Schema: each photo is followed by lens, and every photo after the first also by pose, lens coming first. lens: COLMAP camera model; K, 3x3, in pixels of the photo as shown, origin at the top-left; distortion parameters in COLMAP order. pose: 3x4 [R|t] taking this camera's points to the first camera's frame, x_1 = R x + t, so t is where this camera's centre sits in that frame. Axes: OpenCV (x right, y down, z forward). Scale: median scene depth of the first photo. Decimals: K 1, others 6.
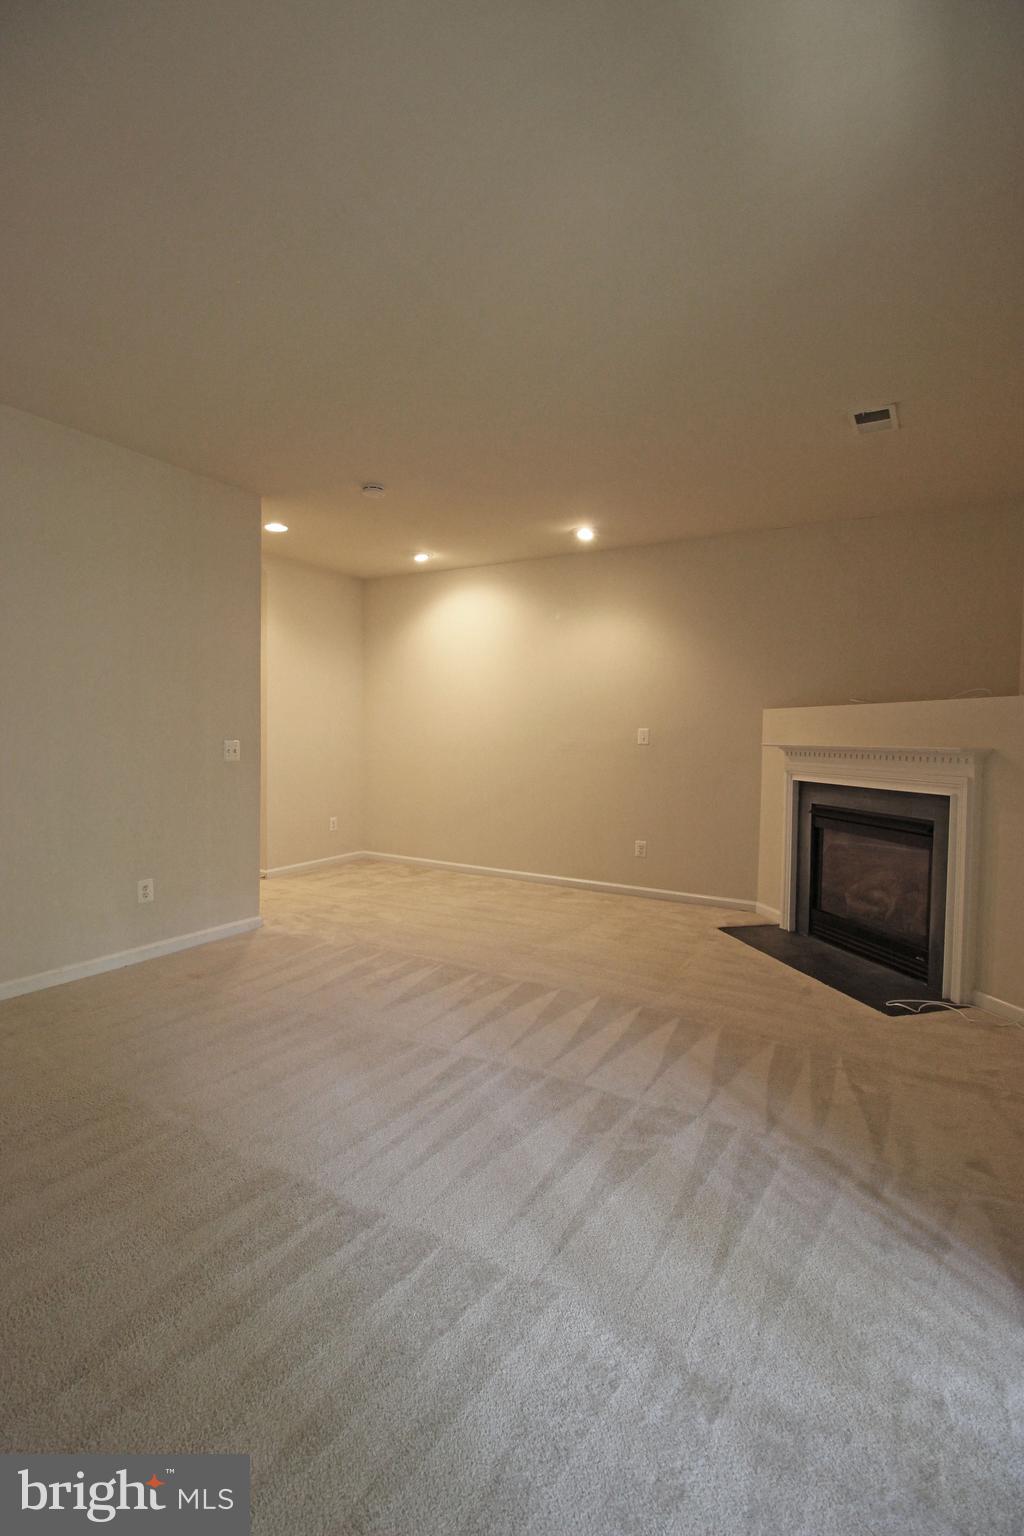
lens RADIAL K [[710.3, 0, 509.0], [0, 710.3, 759.4], [0, 0, 1]] dist [0.001243, -0.013179]
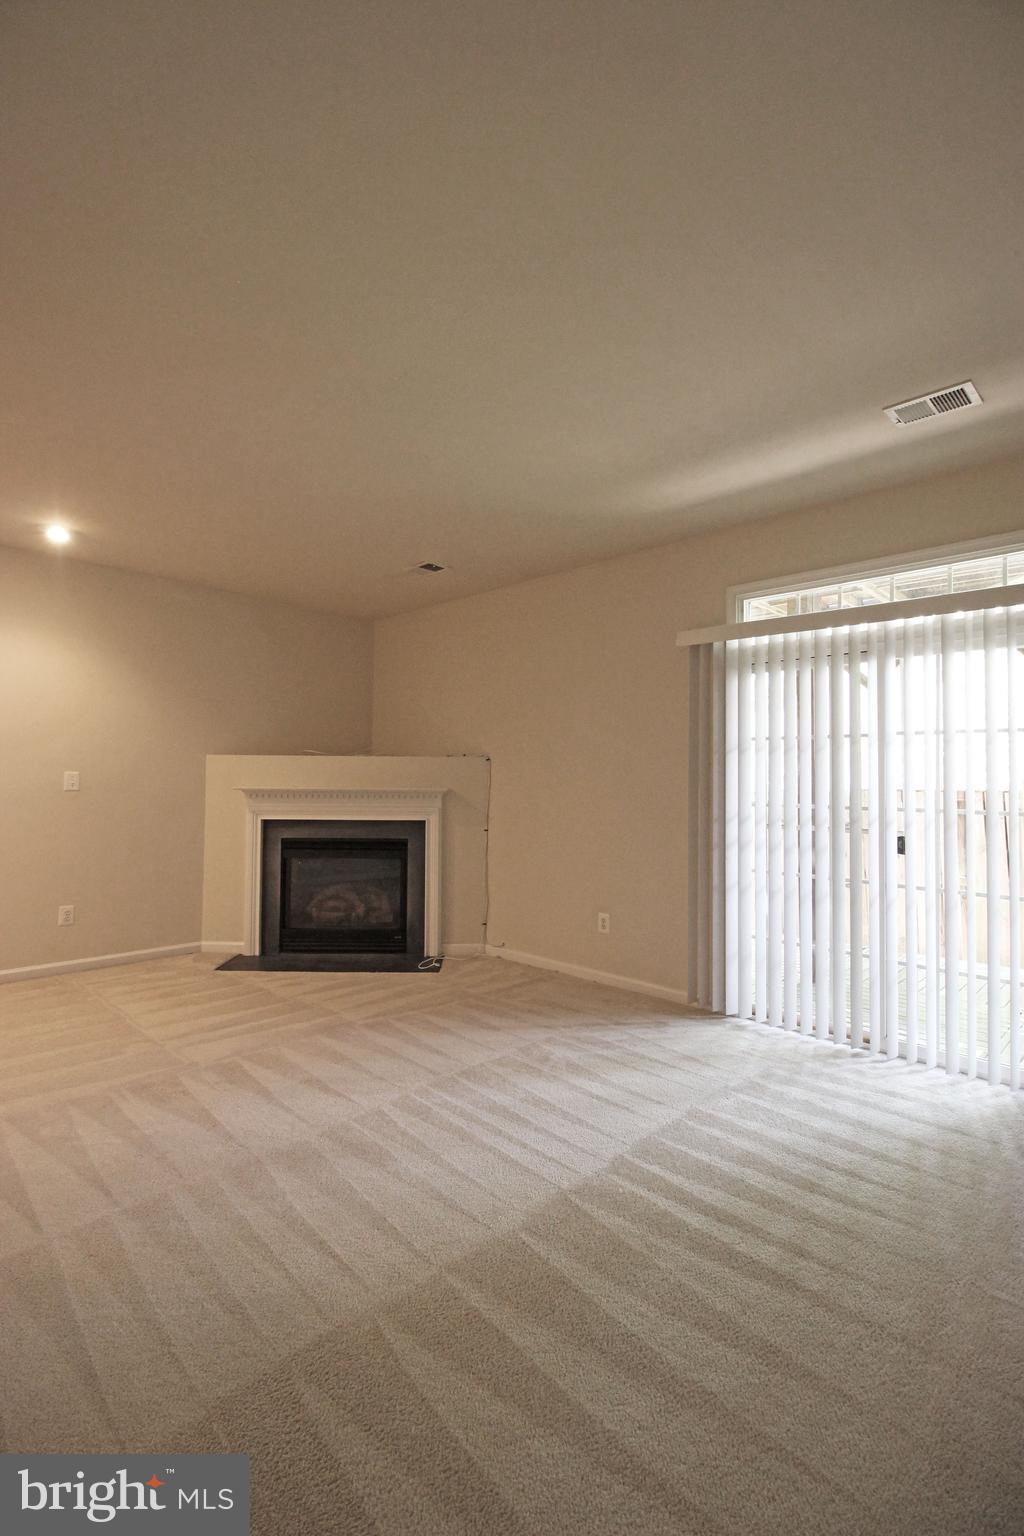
lens RADIAL K [[710.3, 0, 509.0], [0, 710.3, 759.4], [0, 0, 1]] dist [0.001243, -0.013179]
pose [[0.236000, 0.019641, 0.971555, -0.649769], [0.028060, 0.999241, -0.027016, -0.026482], [-0.971348, 0.033637, 0.235270, 0.370906]]
